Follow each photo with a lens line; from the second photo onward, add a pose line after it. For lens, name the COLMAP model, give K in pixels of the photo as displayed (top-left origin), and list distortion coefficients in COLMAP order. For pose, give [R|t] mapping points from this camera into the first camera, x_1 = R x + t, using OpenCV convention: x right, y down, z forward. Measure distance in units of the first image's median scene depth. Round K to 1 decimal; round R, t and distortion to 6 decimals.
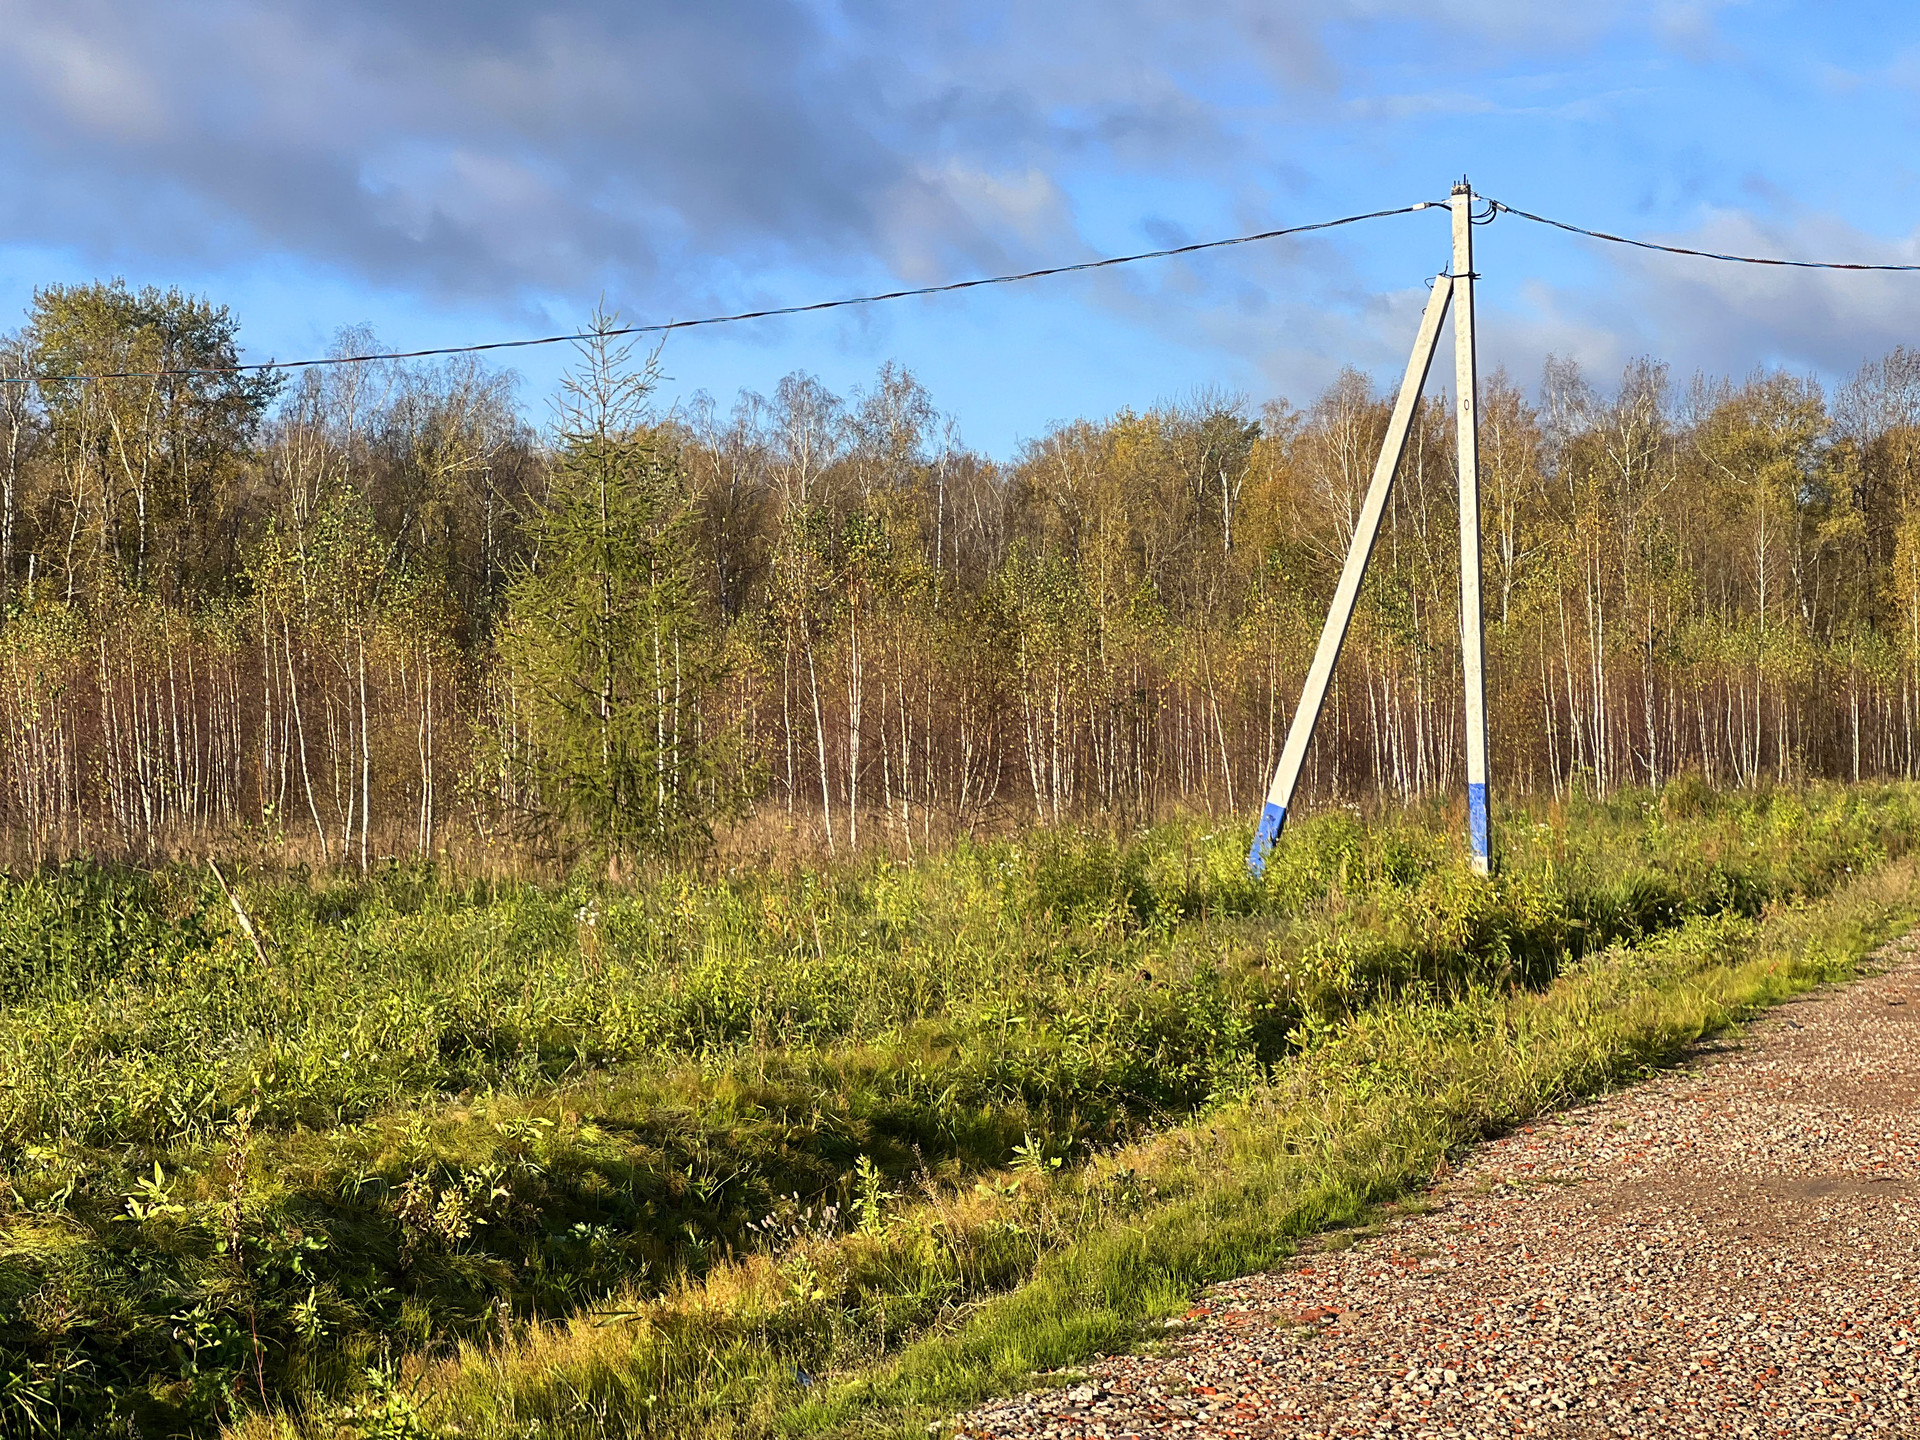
lens RADIAL K [[4275.6, 0, 881.1], [0, 4275.6, 693.8], [0, 0, 1]] dist [-0.166253, 5.628126]
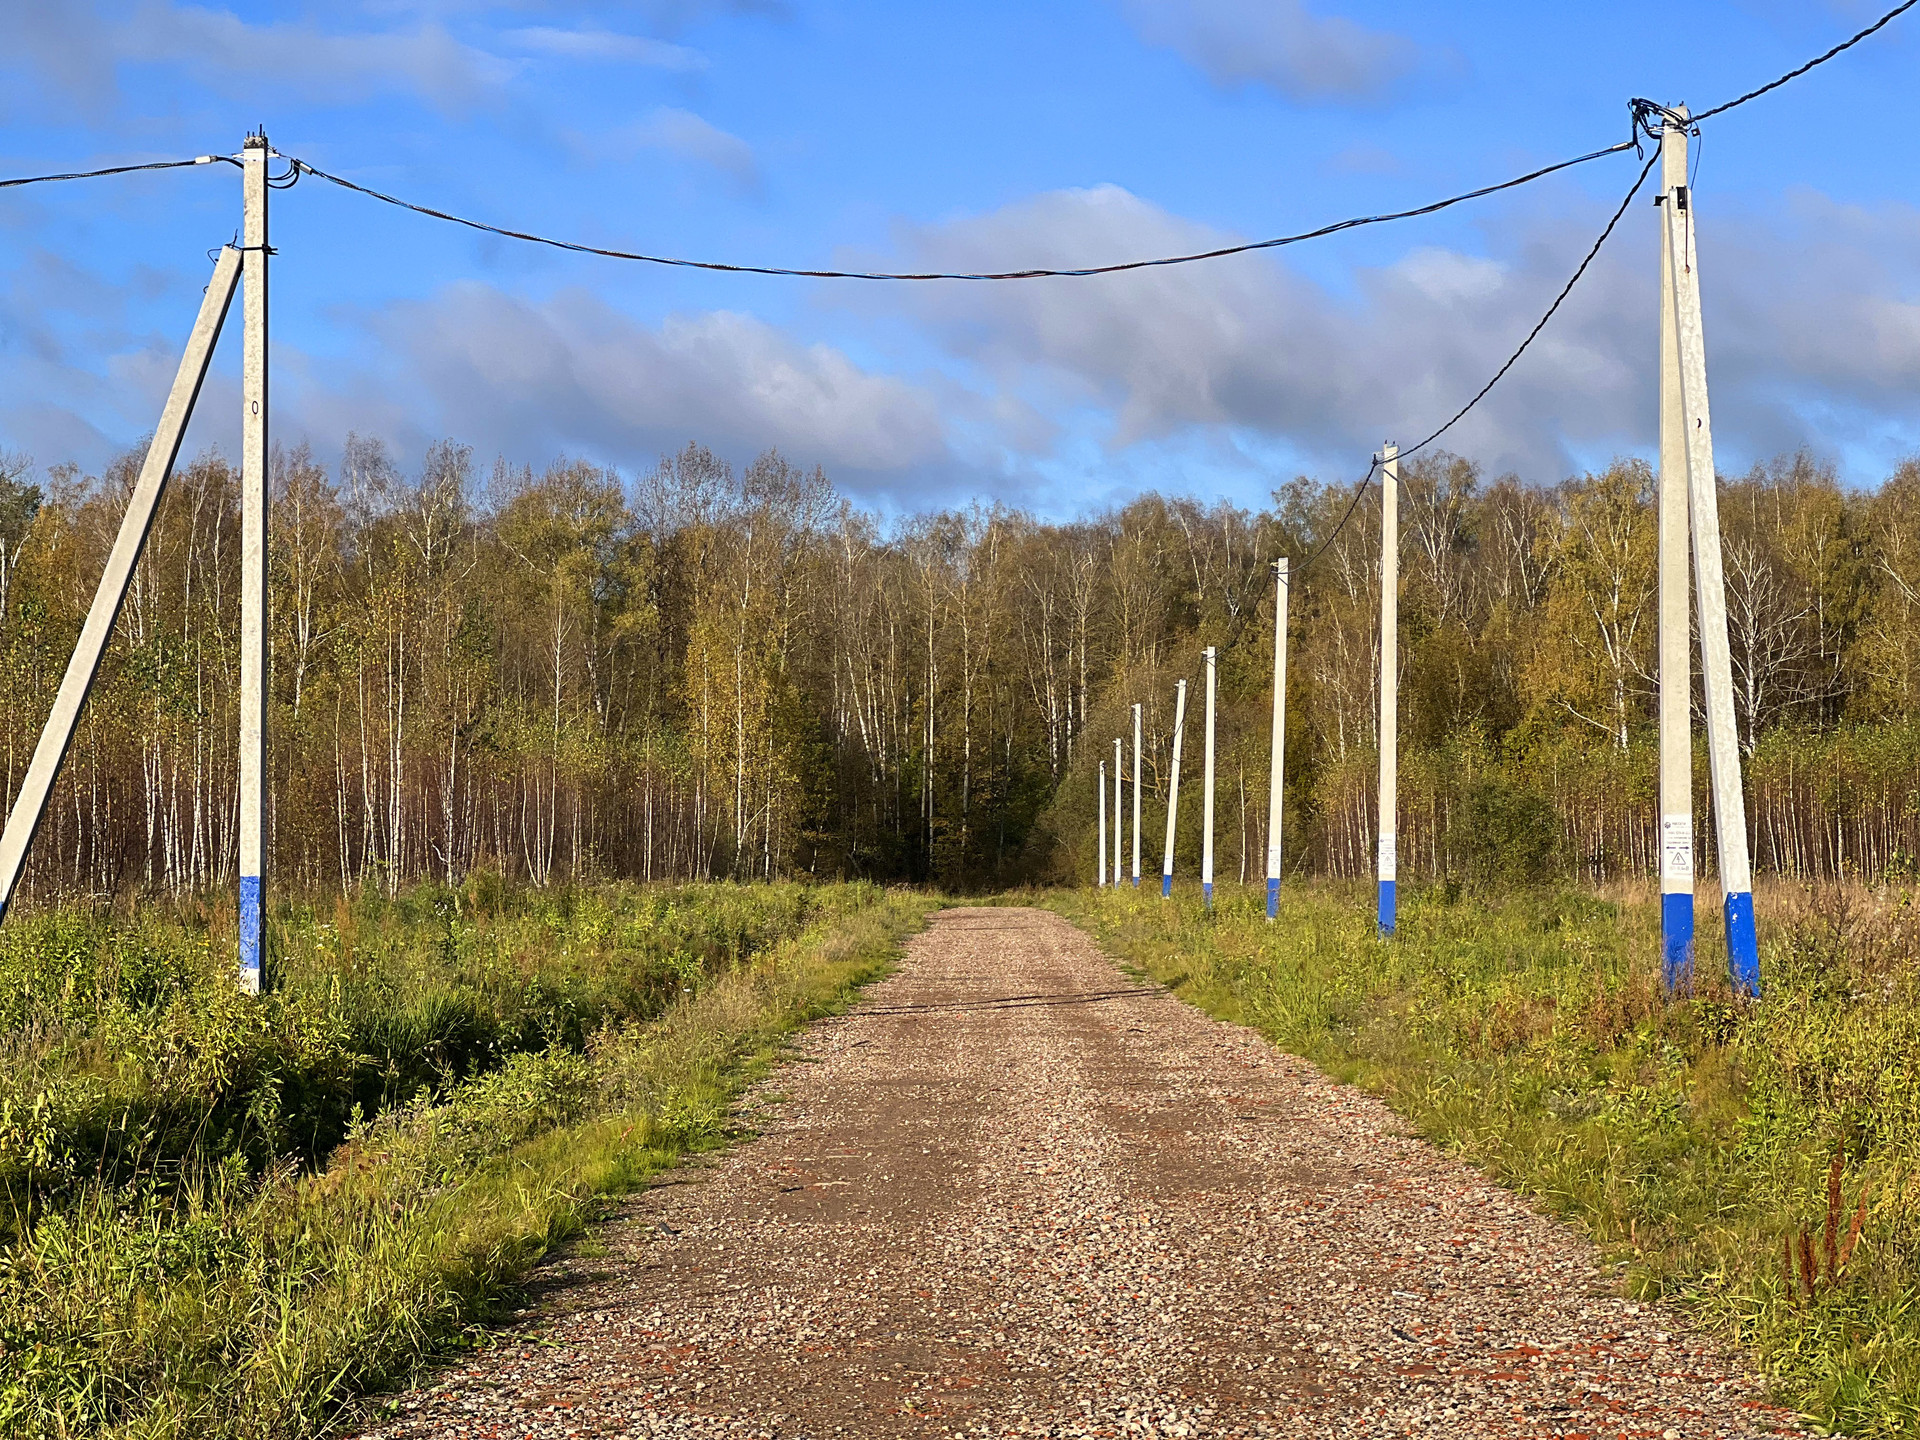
lens RADIAL K [[4271.9, 0, 894.5], [0, 4271.9, 621.8], [0, 0, 1]] dist [-0.073955, 5.051532]
pose [[0.959342, 0.042485, 0.279030, 0.036664], [-0.031855, 0.998588, -0.042522, 0.004272], [-0.280443, 0.031905, 0.959340, 0.241871]]
